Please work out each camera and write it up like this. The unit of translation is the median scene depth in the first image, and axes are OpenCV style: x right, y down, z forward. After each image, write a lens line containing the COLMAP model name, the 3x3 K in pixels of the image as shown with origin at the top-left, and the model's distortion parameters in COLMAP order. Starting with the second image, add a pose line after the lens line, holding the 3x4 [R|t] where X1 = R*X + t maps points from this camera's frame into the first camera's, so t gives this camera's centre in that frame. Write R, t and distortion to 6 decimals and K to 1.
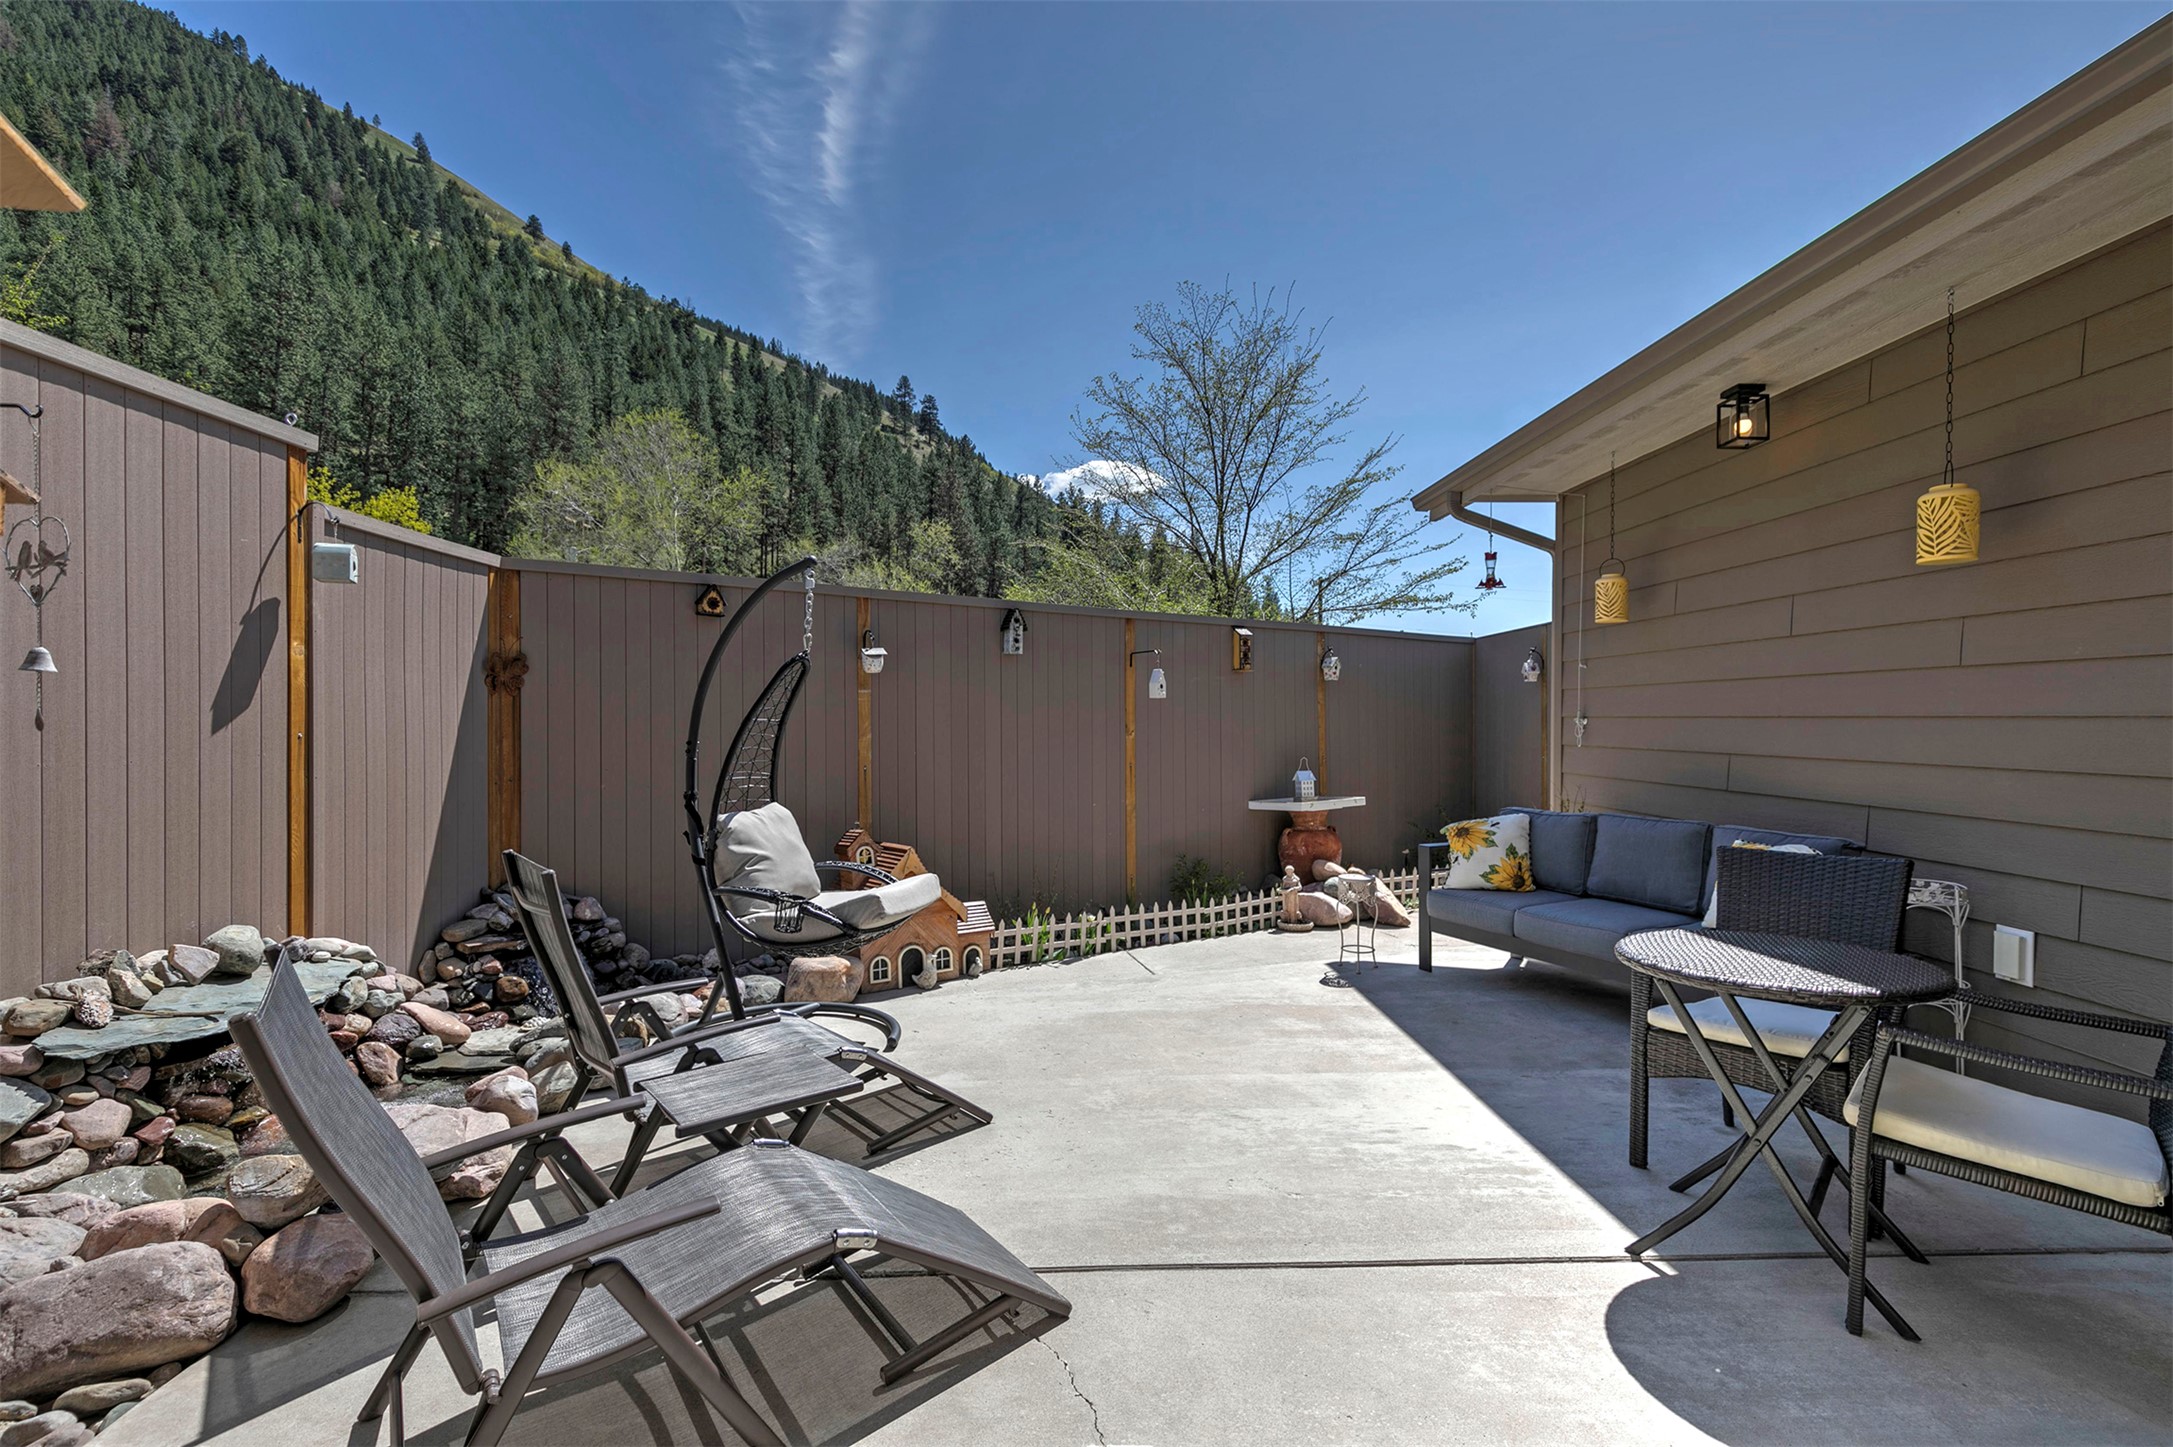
lens RADIAL K [[969.7, 0, 1099.9], [0, 969.7, 726.1], [0, 0, 1]] dist [0.002391, 0.000147]
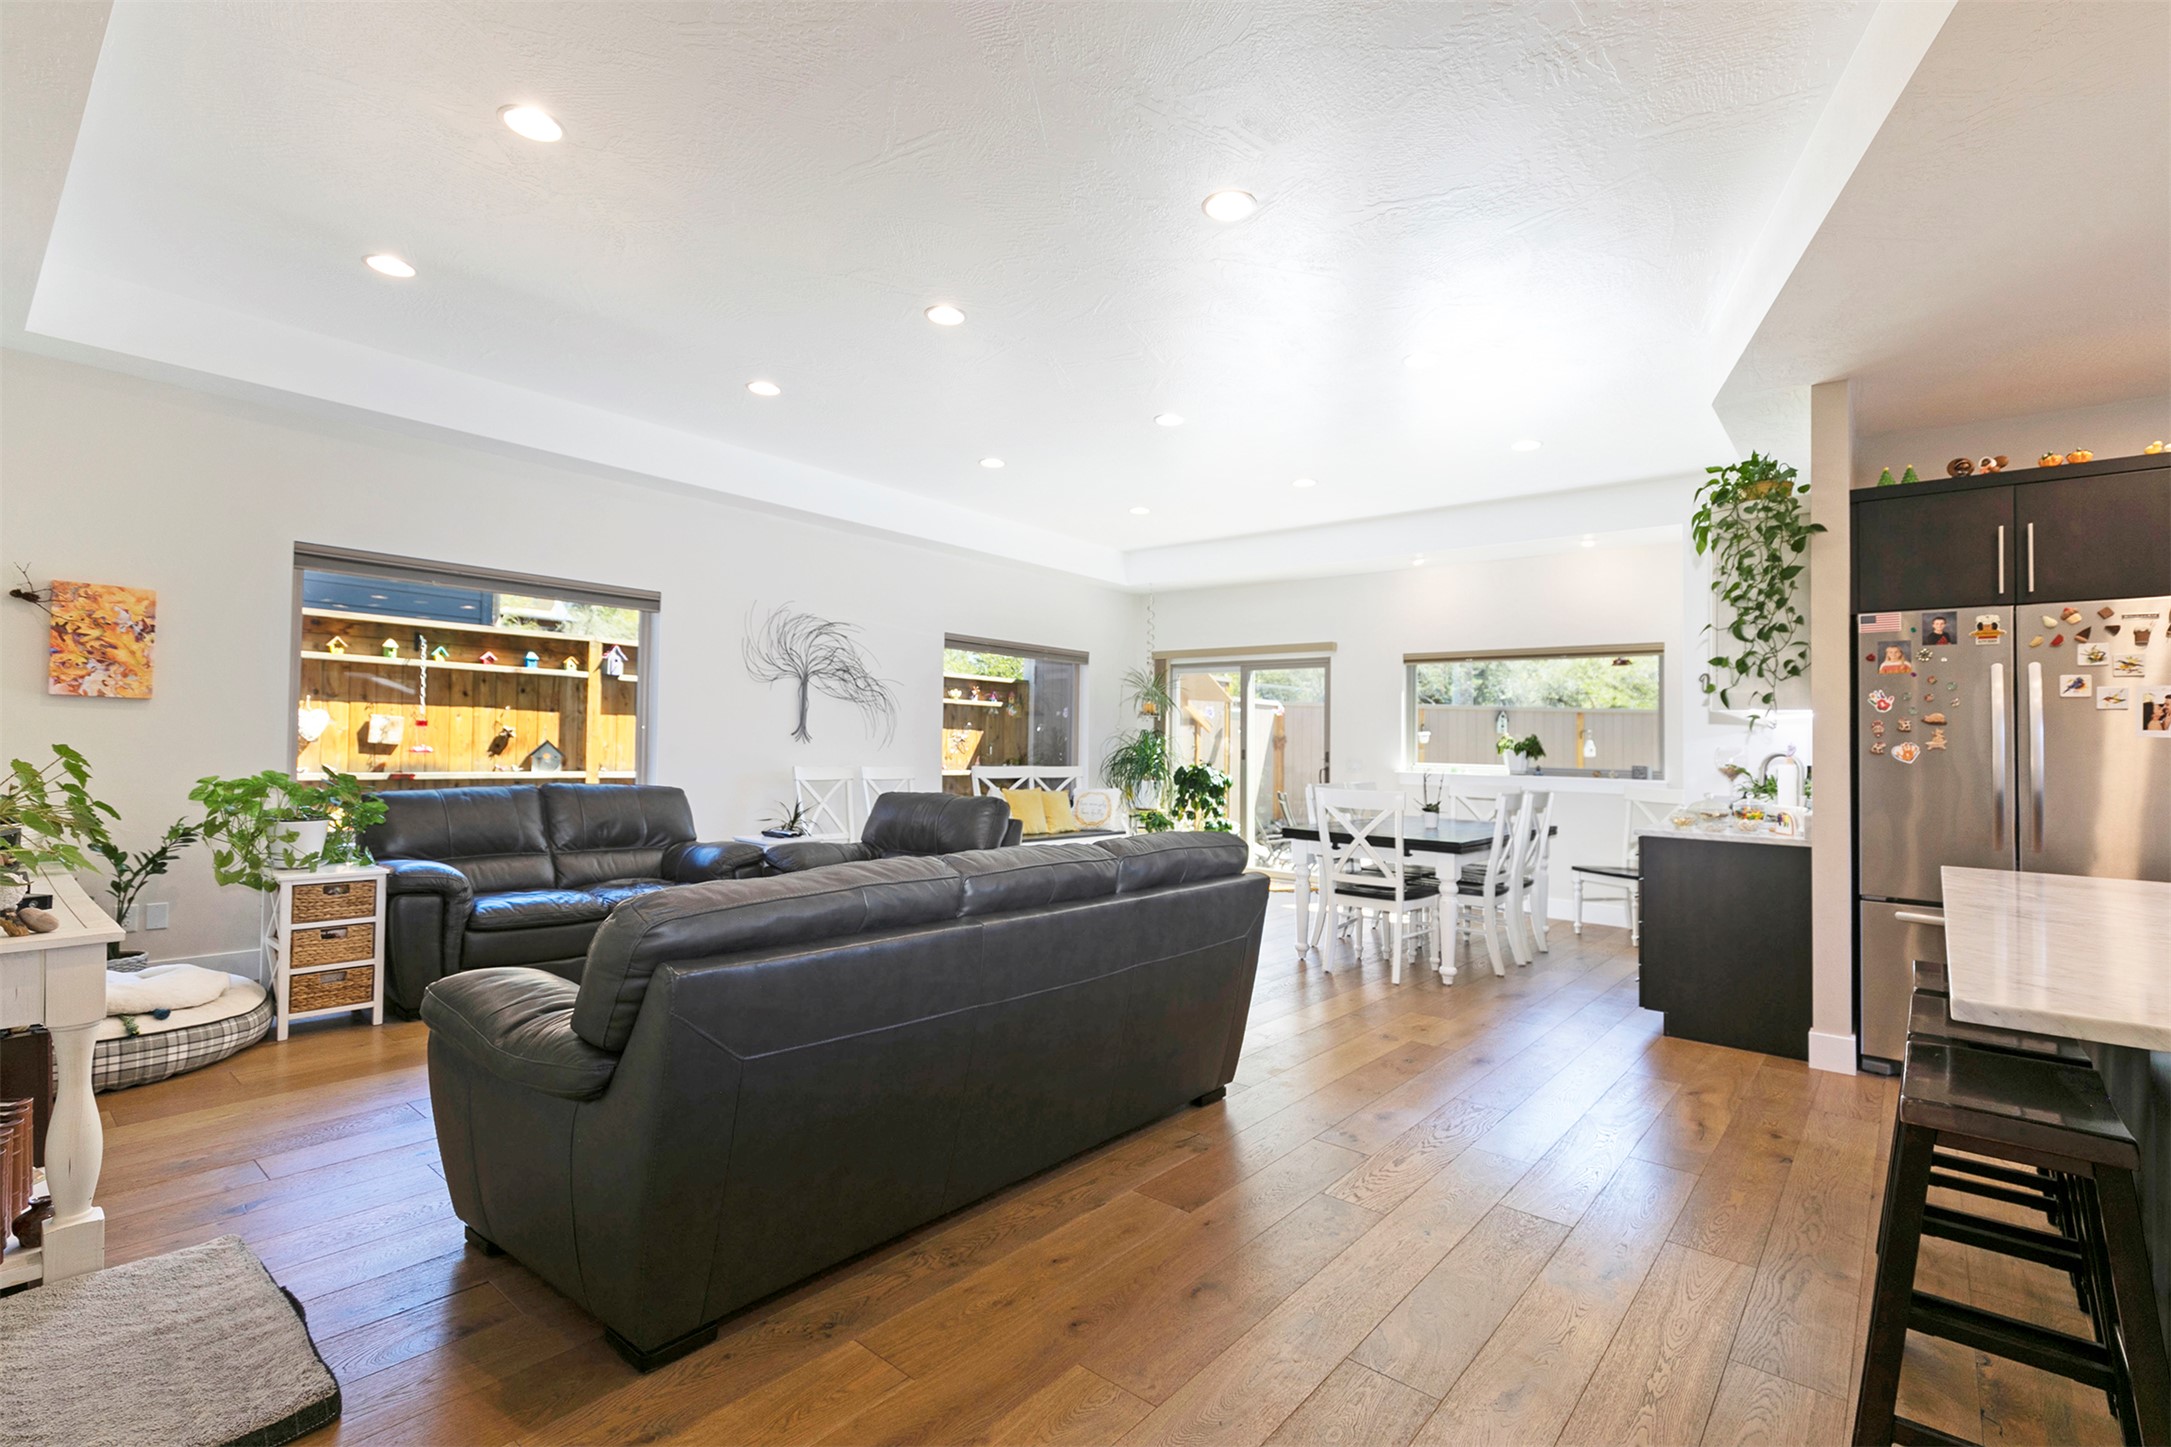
lens RADIAL K [[968.8, 0, 1098.8], [0, 968.8, 726.1], [0, 0, 1]] dist [0.002391, 0.000147]
pose [[0.749411, 0.003620, -0.662095, 0.825246], [-0.026790, 0.999332, -0.024859, -0.023738], [0.661563, 0.036367, 0.749007, -1.403161]]
